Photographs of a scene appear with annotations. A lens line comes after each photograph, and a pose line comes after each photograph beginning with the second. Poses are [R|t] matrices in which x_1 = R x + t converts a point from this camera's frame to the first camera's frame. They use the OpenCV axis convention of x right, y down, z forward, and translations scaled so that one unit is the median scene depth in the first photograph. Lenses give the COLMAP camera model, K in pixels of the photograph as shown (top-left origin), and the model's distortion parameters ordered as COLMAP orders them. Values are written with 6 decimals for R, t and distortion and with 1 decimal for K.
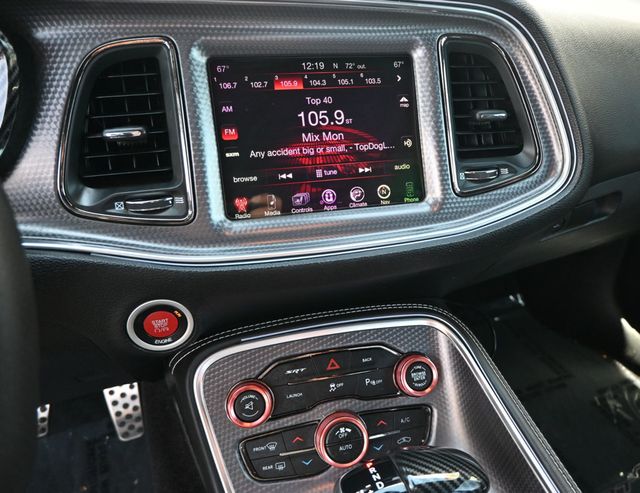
lens RADIAL K [[486.8, 0, 374.8], [0, 486.8, 245.2], [0, 0, 1]] dist [-0.008076, 0.010779]
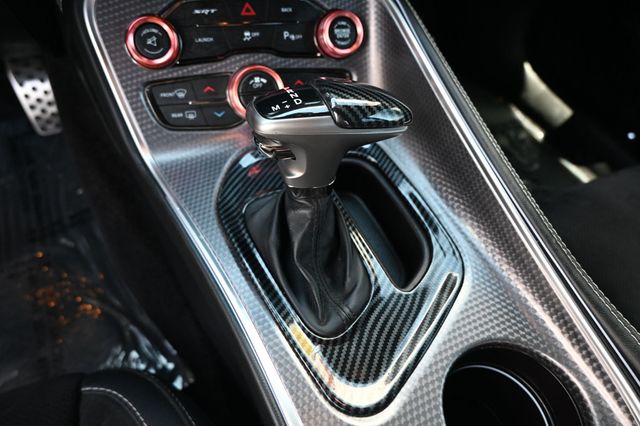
lens RADIAL K [[426.4, 0, 323.5], [0, 426.4, 209.6], [0, 0, 1]] dist [-0.005839, -0.009003]
pose [[0.994242, 0.049053, 0.095274, -0.005428], [-0.083174, 0.913836, 0.397474, 0.265122], [-0.067568, -0.403109, 0.912654, 0.140450]]
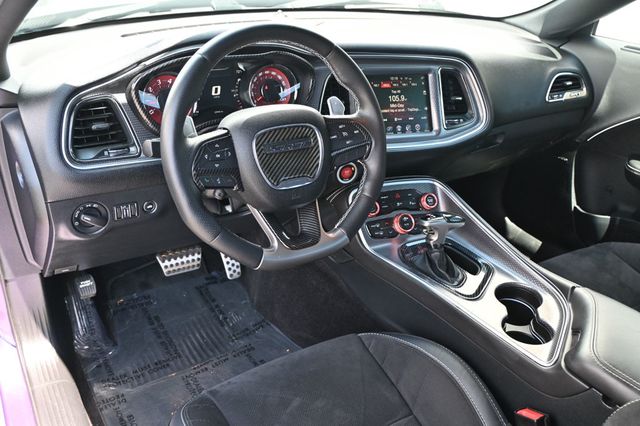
lens RADIAL K [[568.0, 0, 320.9], [0, 568.0, 212.4], [0, 0, 1]] dist [-0.007900, -0.006475]
pose [[0.988077, -0.005573, 0.153861, -0.951773], [0.008093, 0.999843, -0.015756, 0.383682], [-0.153749, 0.016813, 0.987967, -1.876418]]
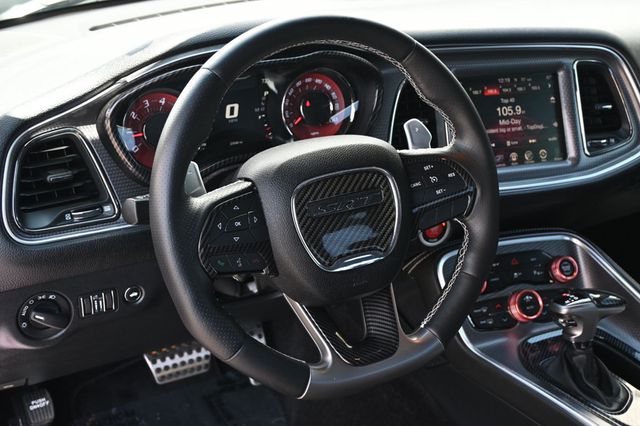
lens RADIAL K [[840.6, 0, 319.3], [0, 840.6, 211.7], [0, 0, 1]] dist [0.006333, 0.000000]
pose [[0.996649, -0.017796, 0.079837, -0.968316], [0.022865, 0.997750, -0.063032, 0.247171], [-0.078535, 0.064646, 0.994813, -1.758480]]
